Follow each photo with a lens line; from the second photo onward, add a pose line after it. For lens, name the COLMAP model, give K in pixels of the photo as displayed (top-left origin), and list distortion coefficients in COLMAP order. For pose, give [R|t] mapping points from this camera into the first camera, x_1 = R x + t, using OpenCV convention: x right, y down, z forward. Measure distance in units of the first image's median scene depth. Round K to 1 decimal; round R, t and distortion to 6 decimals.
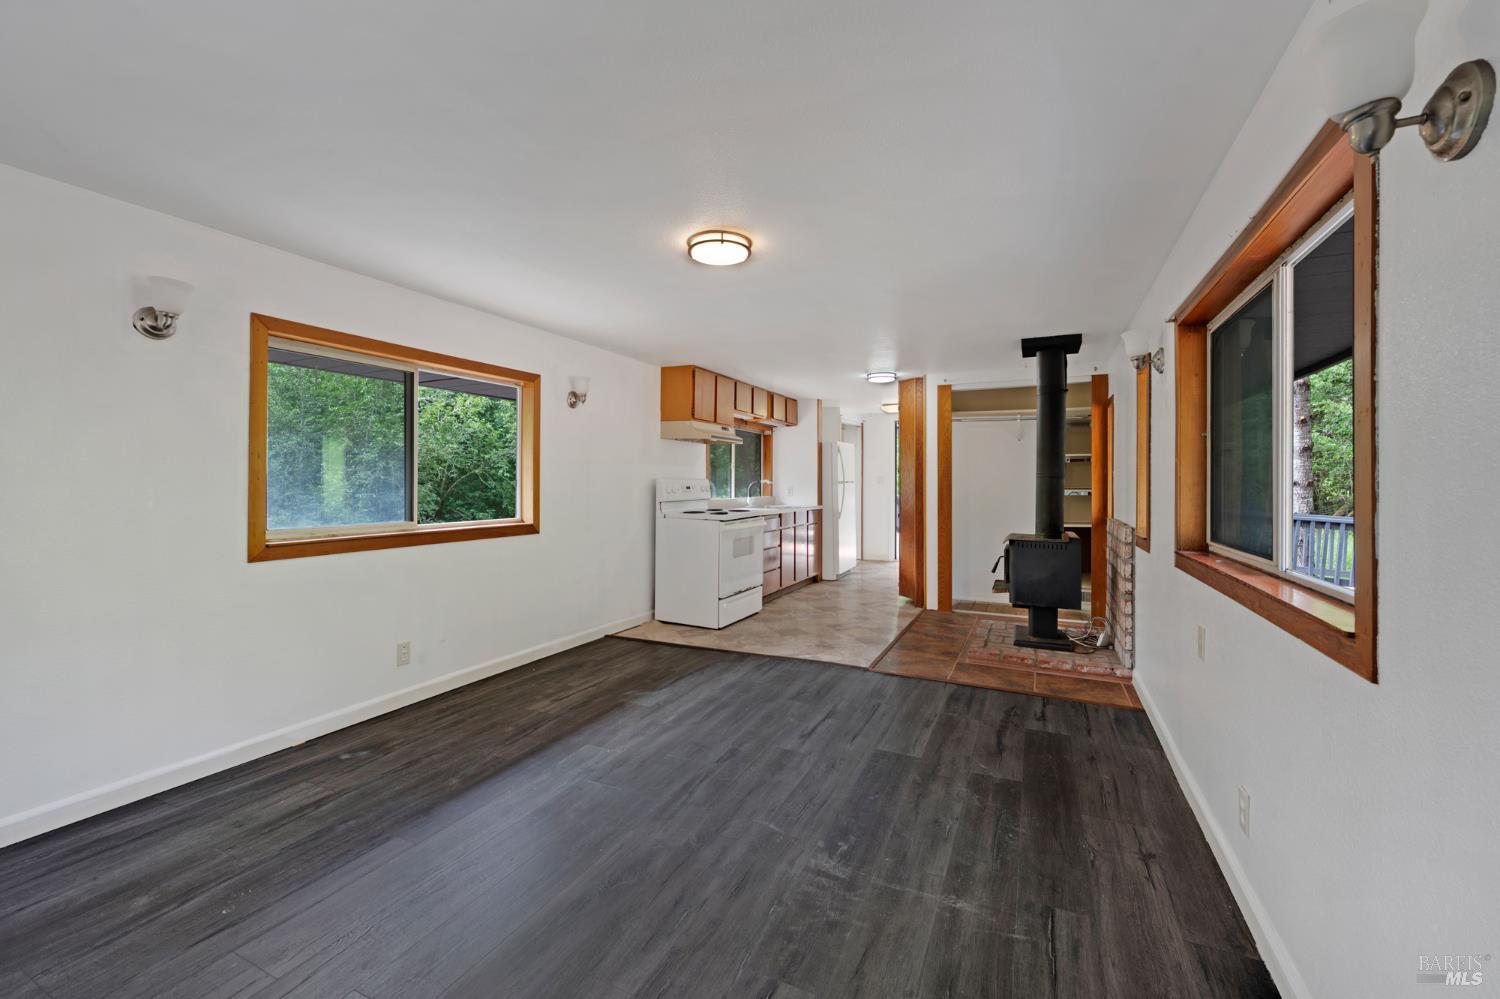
lens RADIAL K [[591.3, 0, 748.2], [0, 591.3, 487.5], [0, 0, 1]] dist [-0.003246, -0.000168]
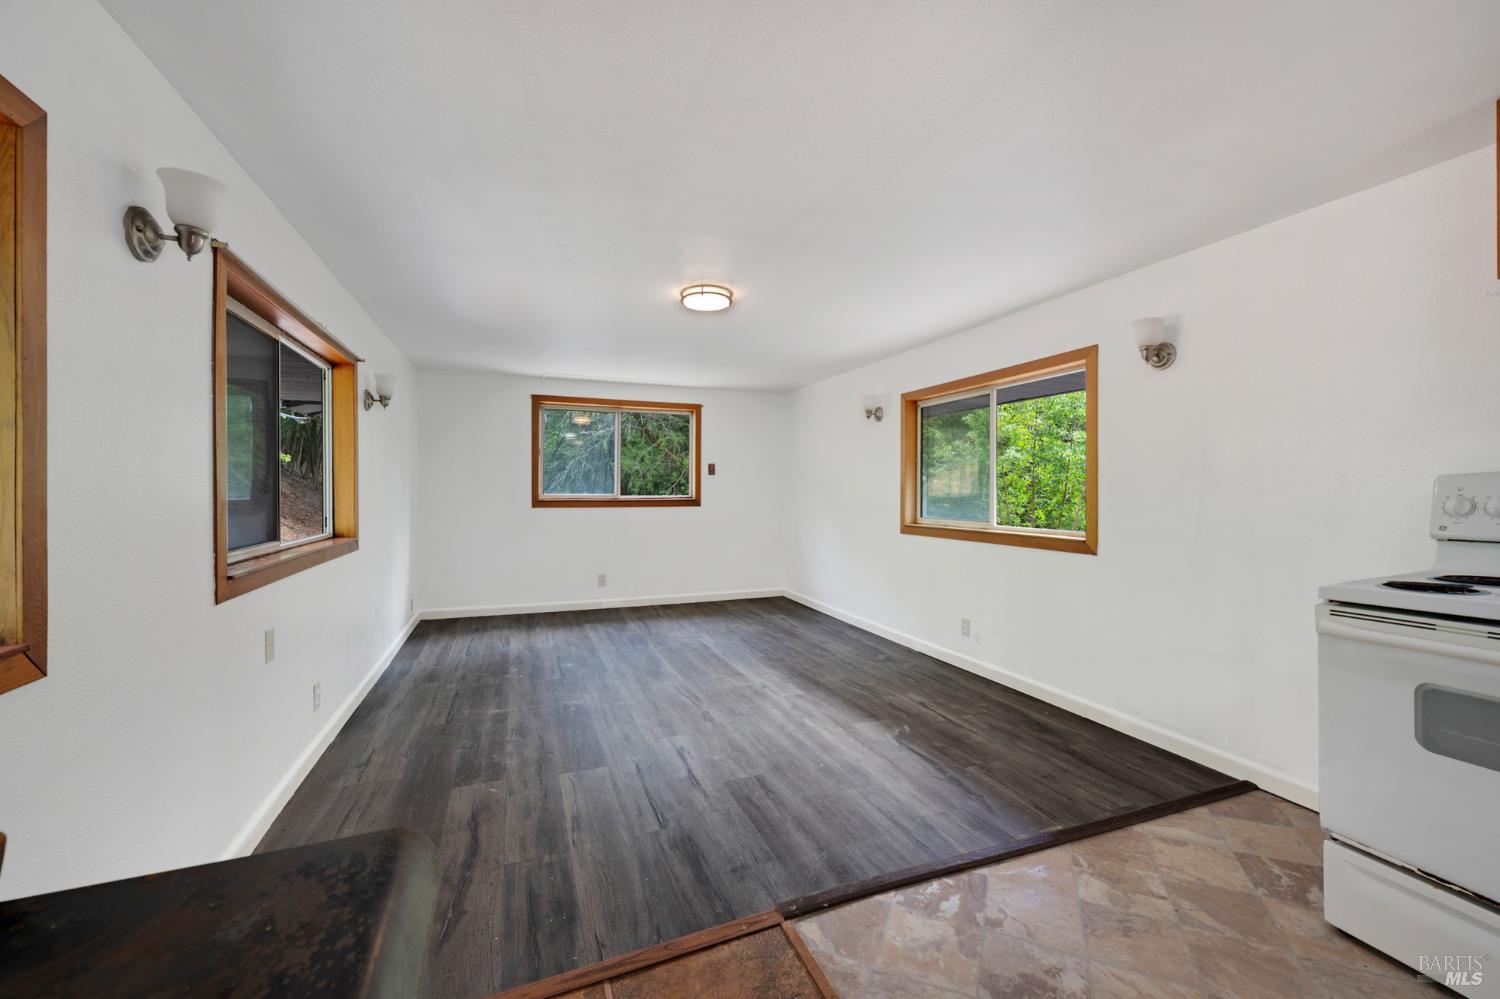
lens RADIAL K [[591.3, 0, 748.8], [0, 591.3, 494.0], [0, 0, 1]] dist [-0.003246, -0.000168]
pose [[-0.675129, 0.002307, -0.737696, 0.700375], [-0.006719, 0.999934, 0.009276, -0.004628], [0.737669, 0.011219, -0.675069, 1.658478]]
